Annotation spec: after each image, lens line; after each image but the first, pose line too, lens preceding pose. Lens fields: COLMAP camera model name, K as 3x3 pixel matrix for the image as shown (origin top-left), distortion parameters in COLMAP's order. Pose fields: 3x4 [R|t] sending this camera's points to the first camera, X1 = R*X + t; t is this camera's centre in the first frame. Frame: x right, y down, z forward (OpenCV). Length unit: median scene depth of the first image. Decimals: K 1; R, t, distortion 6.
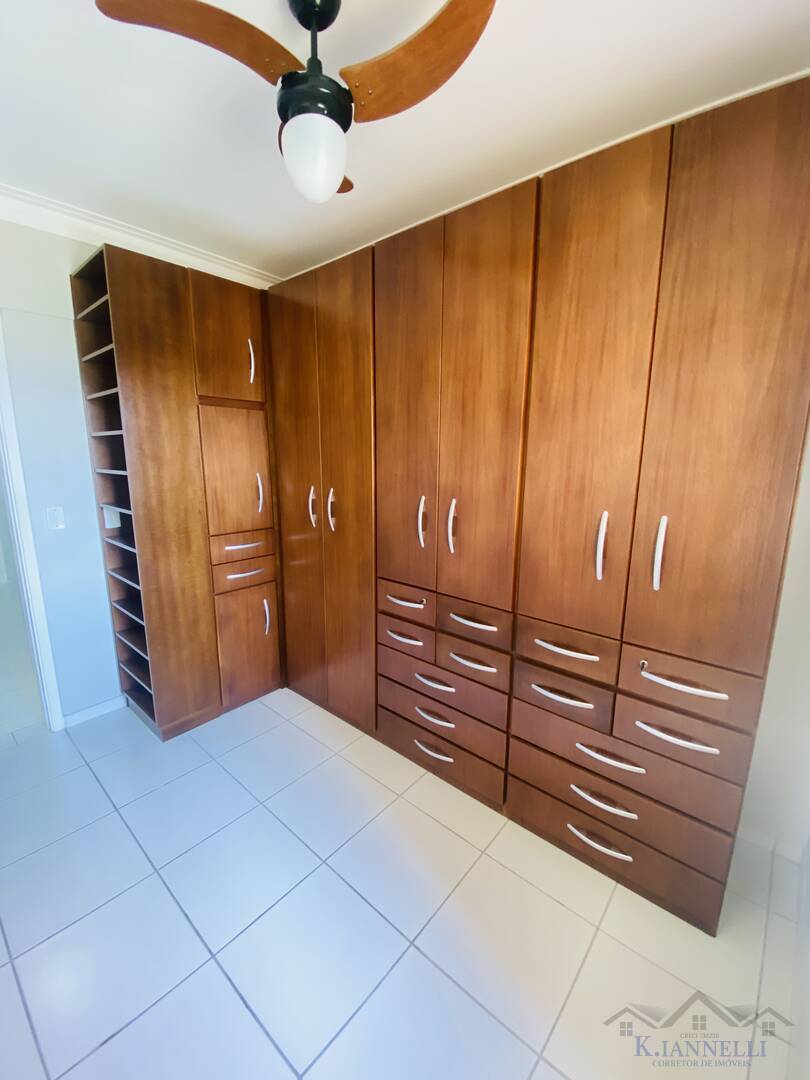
lens RADIAL K [[446.2, 0, 405.0], [0, 446.2, 540.0], [0, 0, 1]] dist [-0.007447, -0.000051]
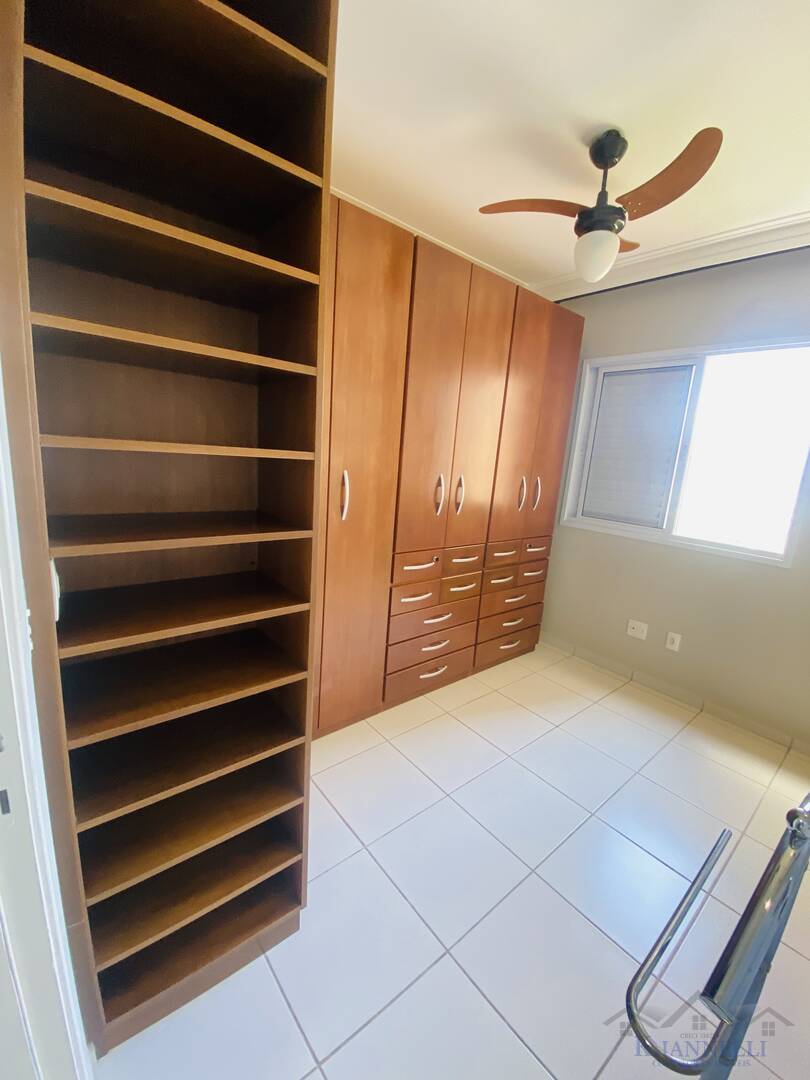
lens RADIAL K [[437.9, 0, 405.0], [0, 437.9, 540.0], [0, 0, 1]] dist [0.045918, -0.036516]
pose [[0.163272, -0.191175, 0.967881, -1.315433], [0.121533, 0.977471, 0.172568, -0.158248], [-0.979067, 0.089454, 0.182827, 0.959262]]
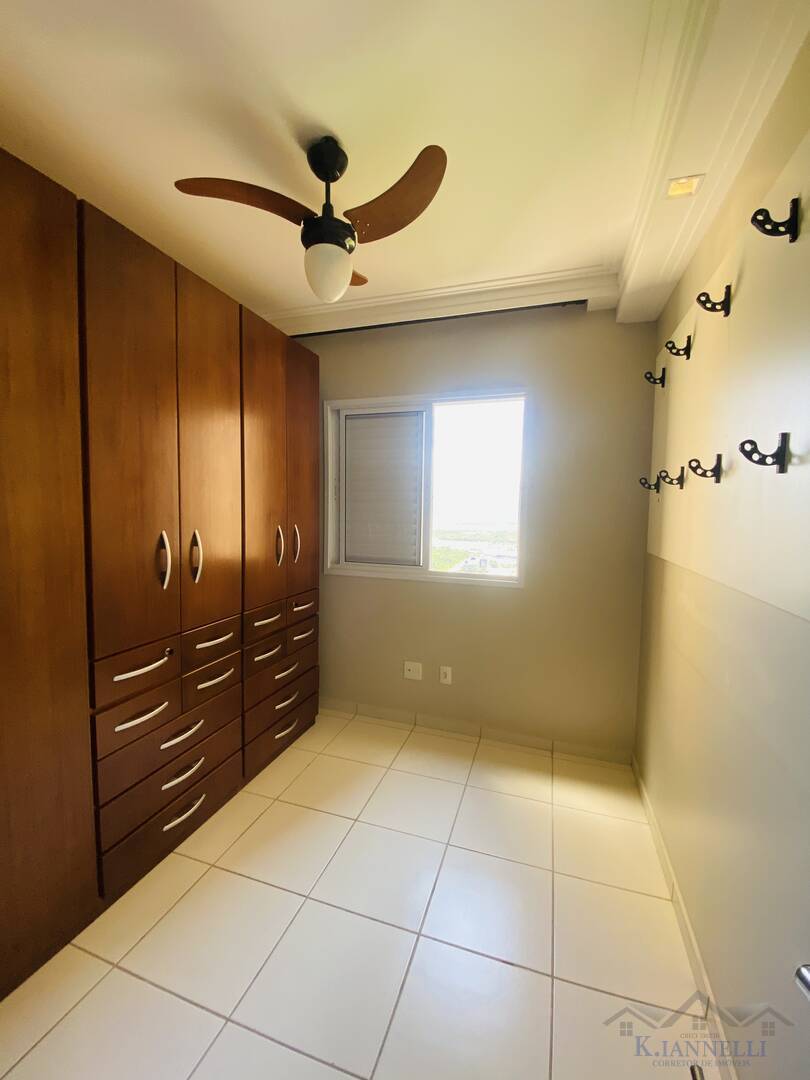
lens RADIAL K [[437.9, 0, 405.0], [0, 437.9, 540.0], [0, 0, 1]] dist [0.045918, -0.036516]
pose [[-0.380513, -0.079511, 0.921351, -1.052101], [0.159279, 0.975773, 0.149988, -0.153355], [-0.910956, 0.203824, -0.358630, 0.948319]]
